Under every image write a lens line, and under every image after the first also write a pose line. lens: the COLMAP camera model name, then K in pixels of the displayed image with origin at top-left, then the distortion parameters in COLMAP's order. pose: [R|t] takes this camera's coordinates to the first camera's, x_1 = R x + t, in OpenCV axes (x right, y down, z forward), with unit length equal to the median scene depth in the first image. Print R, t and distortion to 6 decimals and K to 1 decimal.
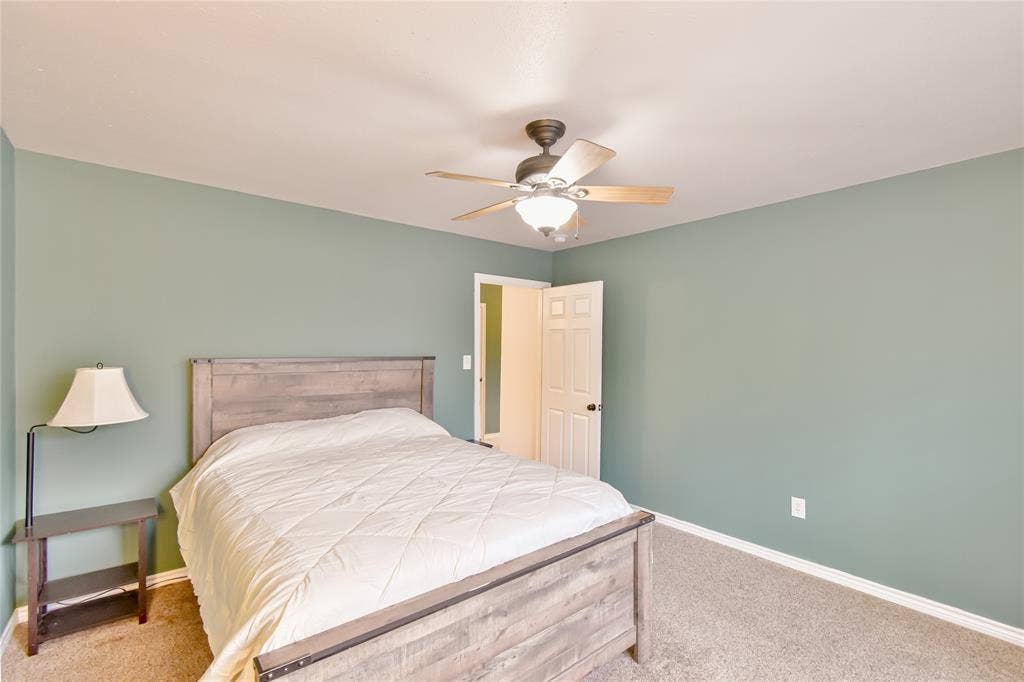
lens RADIAL K [[463.1, 0, 513.3], [0, 463.1, 342.5], [0, 0, 1]] dist [-0.014070, -0.000693]
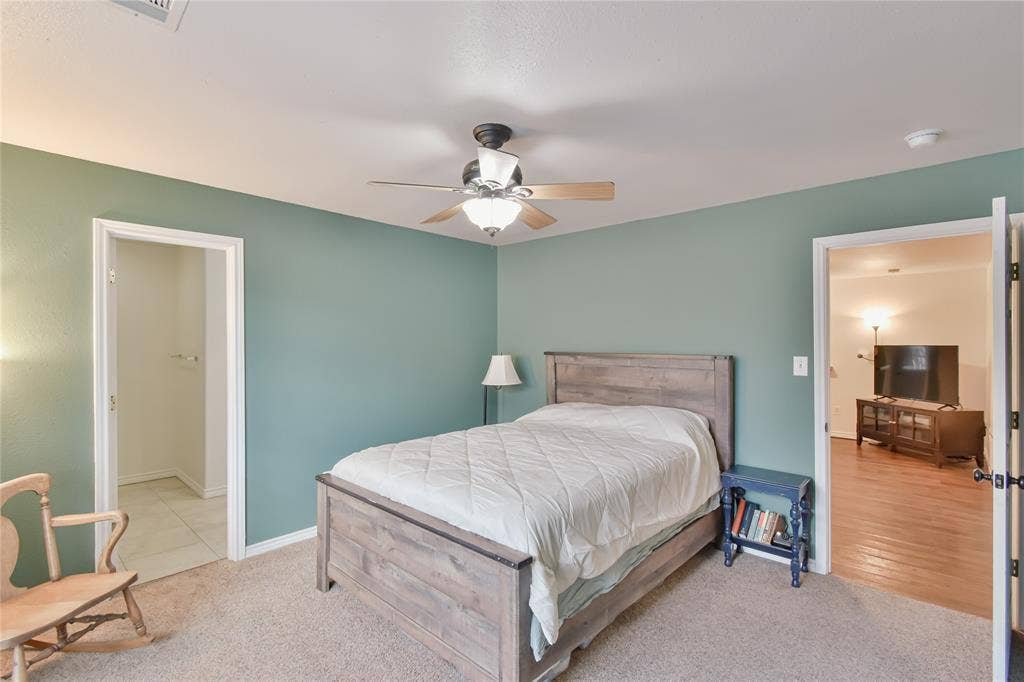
lens RADIAL K [[463.1, 0, 514.0], [0, 463.1, 341.6], [0, 0, 1]] dist [-0.014070, -0.000693]
pose [[0.133794, -0.005367, -0.990995, 1.131271], [0.006192, 0.999970, -0.004580, 0.010752], [0.990990, -0.005524, 0.133823, 0.951444]]
